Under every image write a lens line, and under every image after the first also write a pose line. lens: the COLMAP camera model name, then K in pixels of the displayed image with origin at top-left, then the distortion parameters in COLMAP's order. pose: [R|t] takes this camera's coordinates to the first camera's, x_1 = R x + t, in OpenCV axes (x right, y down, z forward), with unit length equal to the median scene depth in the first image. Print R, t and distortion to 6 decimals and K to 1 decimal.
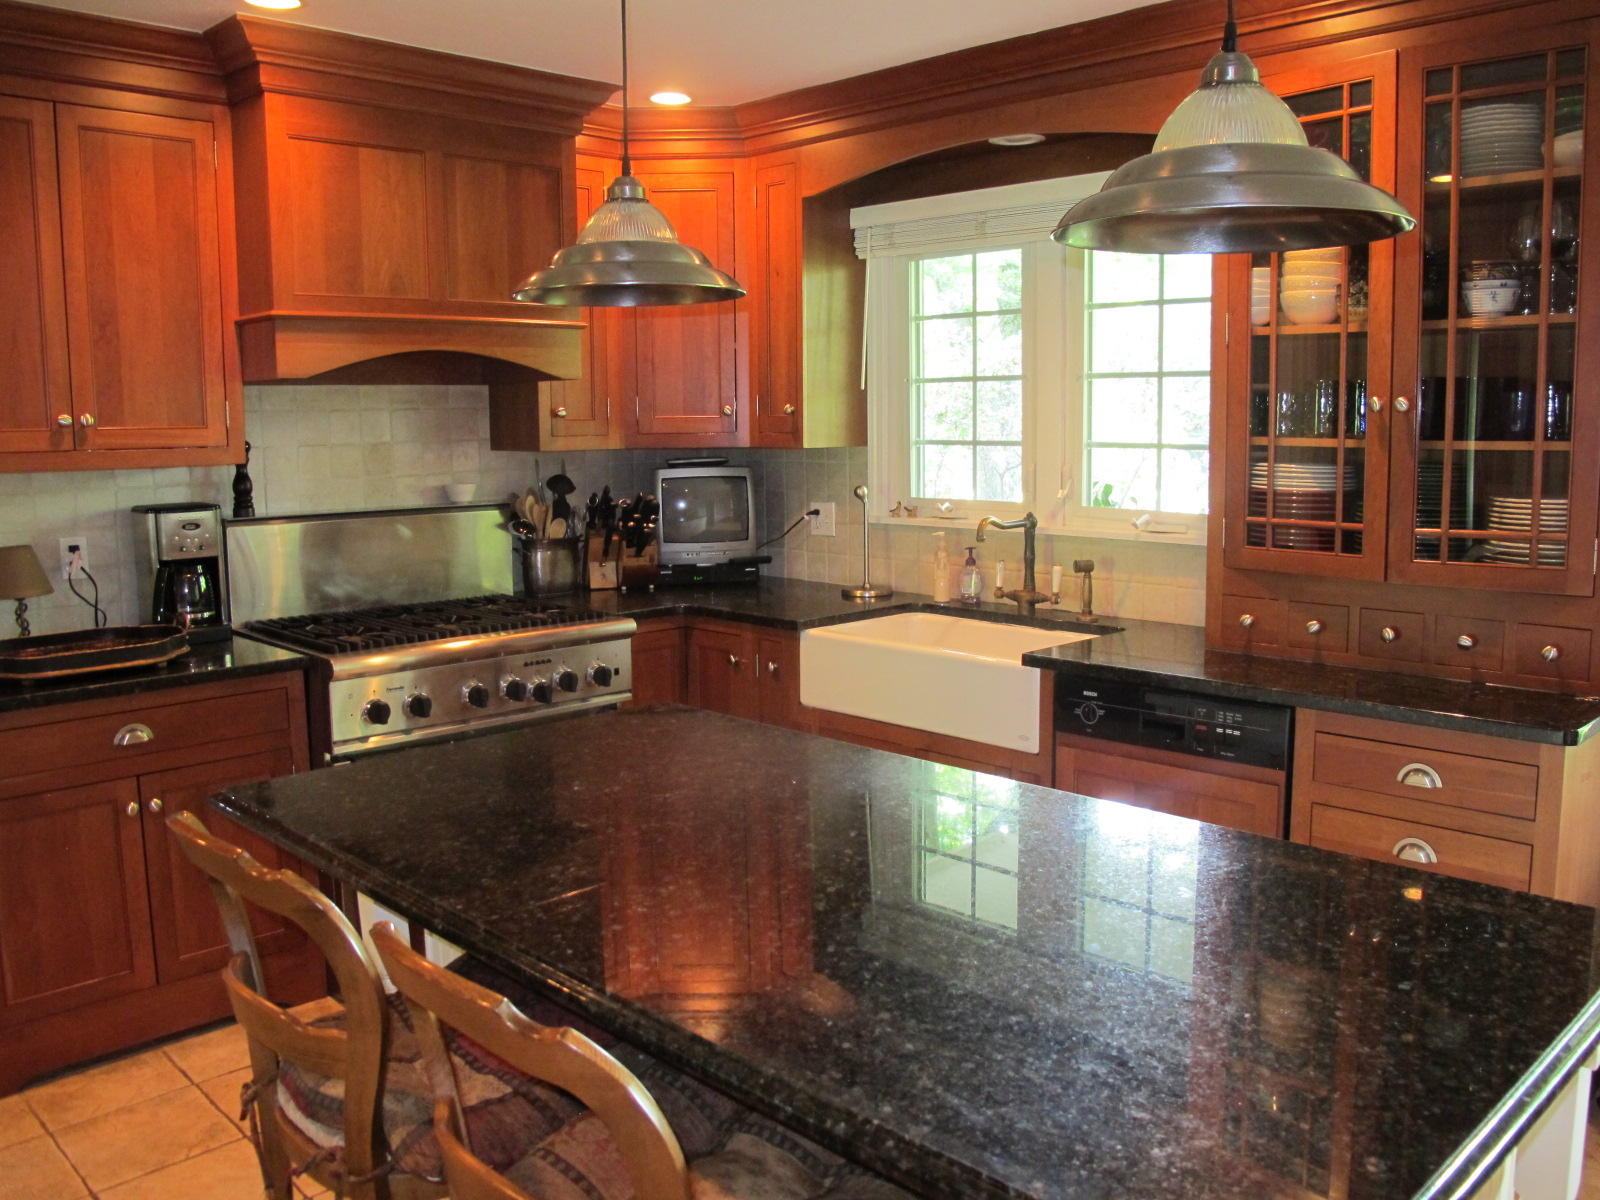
lens RADIAL K [[1390.9, 0, 800.0], [0, 1390.9, 600.0], [0, 0, 1]] dist [-0.142743, 0.132409]
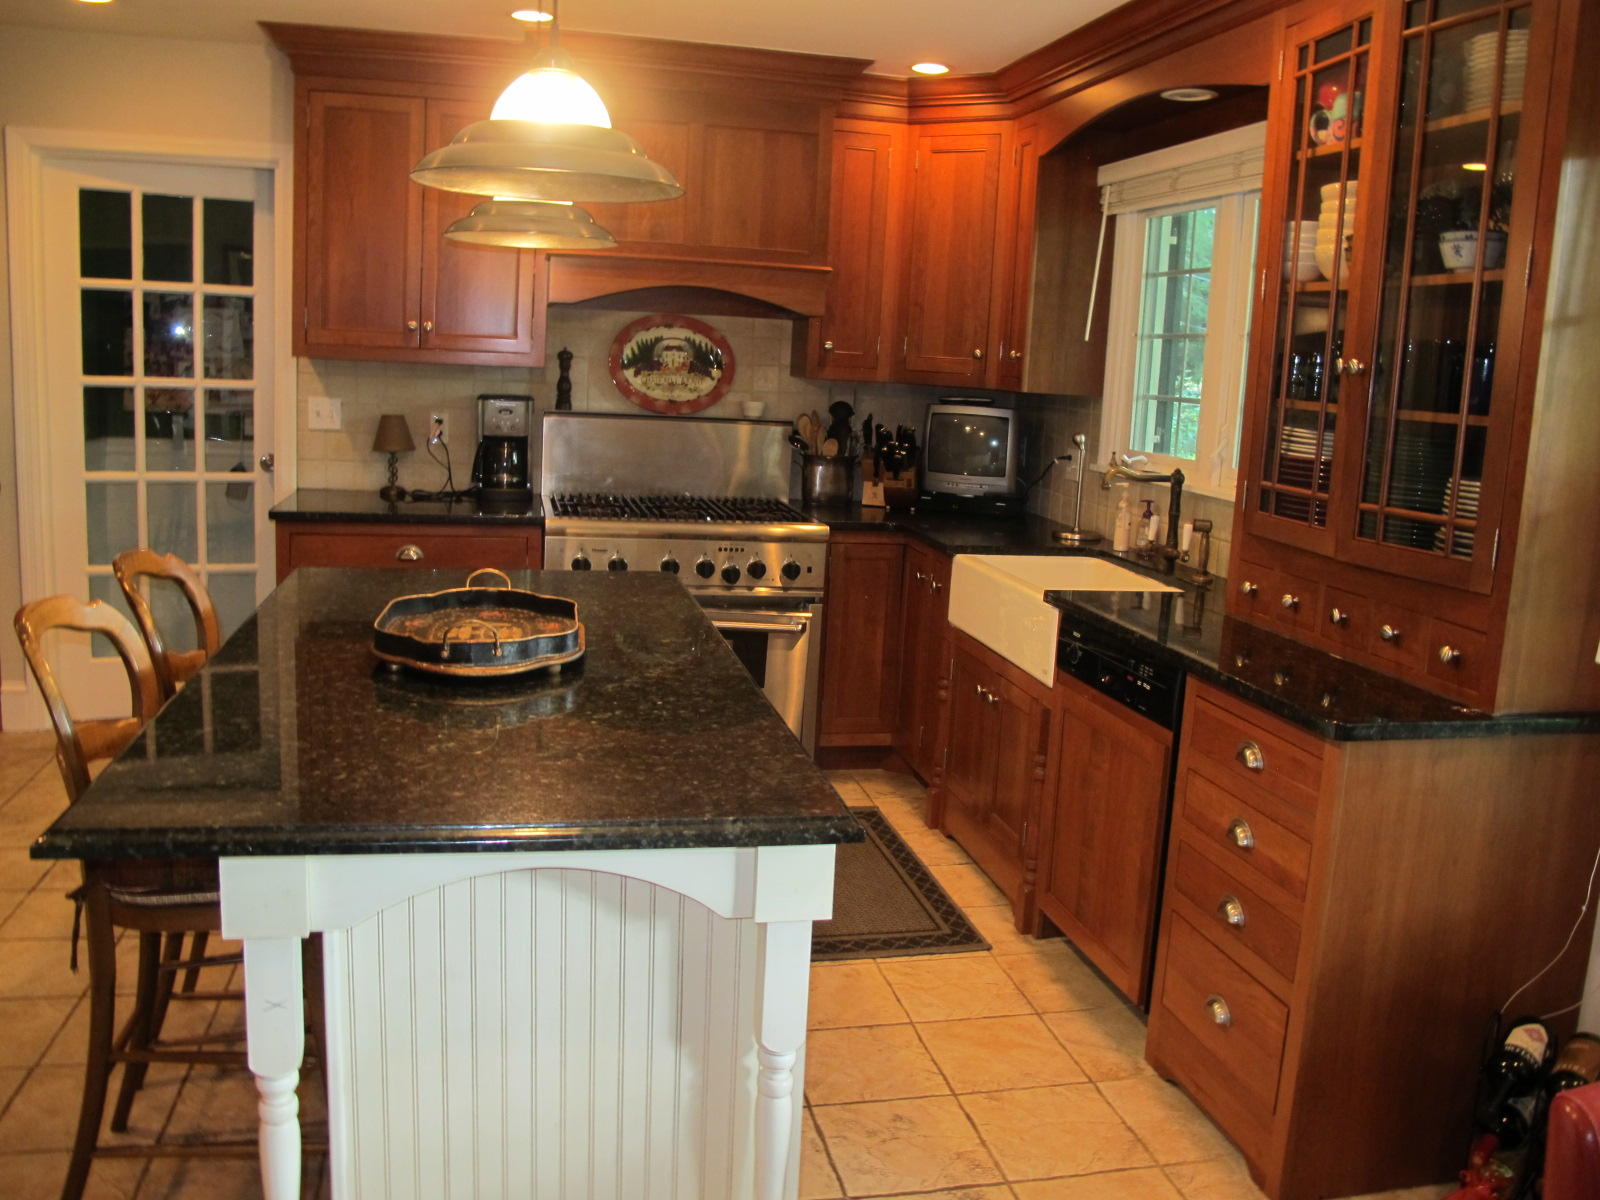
lens RADIAL K [[1390.9, 0, 800.0], [0, 1390.9, 600.0], [0, 0, 1]] dist [-0.142743, 0.132409]
pose [[0.835971, 0.146565, -0.528839, 0.480145], [-0.131683, 0.989095, 0.065963, 0.001182], [0.532740, 0.014496, 0.846155, 0.013471]]
